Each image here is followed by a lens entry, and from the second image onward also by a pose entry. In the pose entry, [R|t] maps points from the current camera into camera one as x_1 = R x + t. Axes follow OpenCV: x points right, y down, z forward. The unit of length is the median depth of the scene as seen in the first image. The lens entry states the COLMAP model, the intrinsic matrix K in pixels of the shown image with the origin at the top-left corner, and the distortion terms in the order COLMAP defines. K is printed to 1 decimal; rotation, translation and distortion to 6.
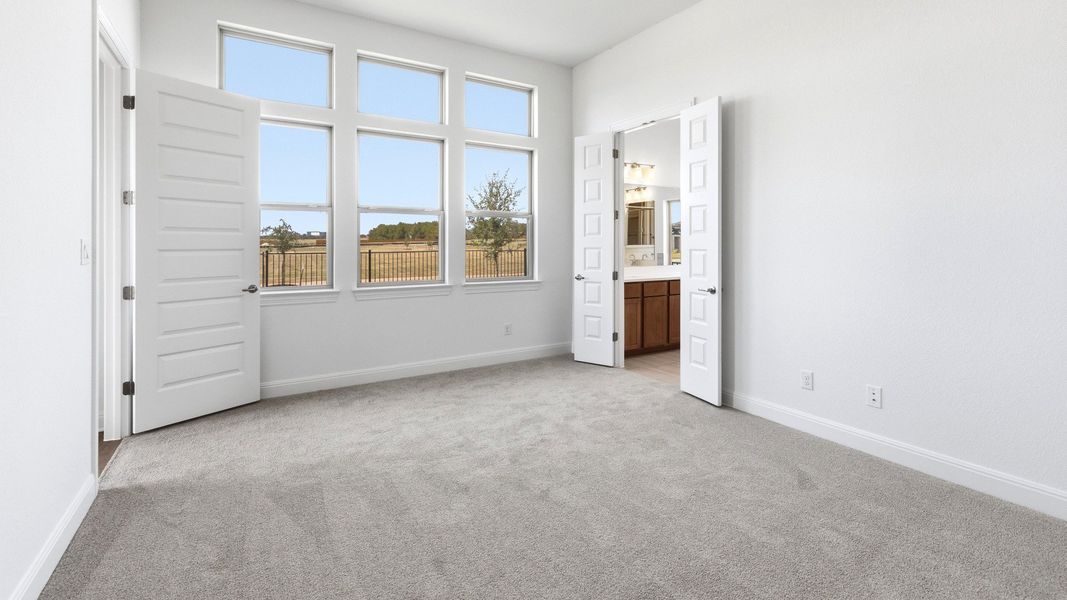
lens RADIAL K [[476.0, 0, 534.2], [0, 476.0, 244.1], [0, 0, 1]] dist [0.000156, 0.000077]
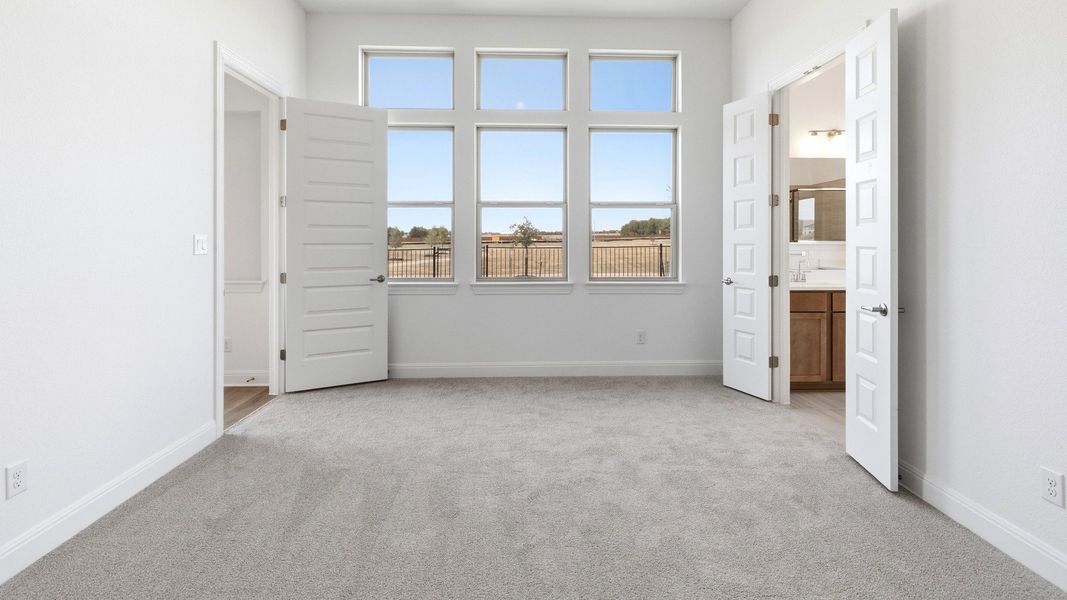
lens RADIAL K [[482.3, 0, 535.1], [0, 482.3, 238.0], [0, 0, 1]] dist [-0.000603, -0.000446]
pose [[0.869539, -0.000795, -0.493864, 0.264784], [-0.000741, 0.999995, -0.002913, 0.000763], [0.493864, 0.002899, 0.869534, 0.178490]]
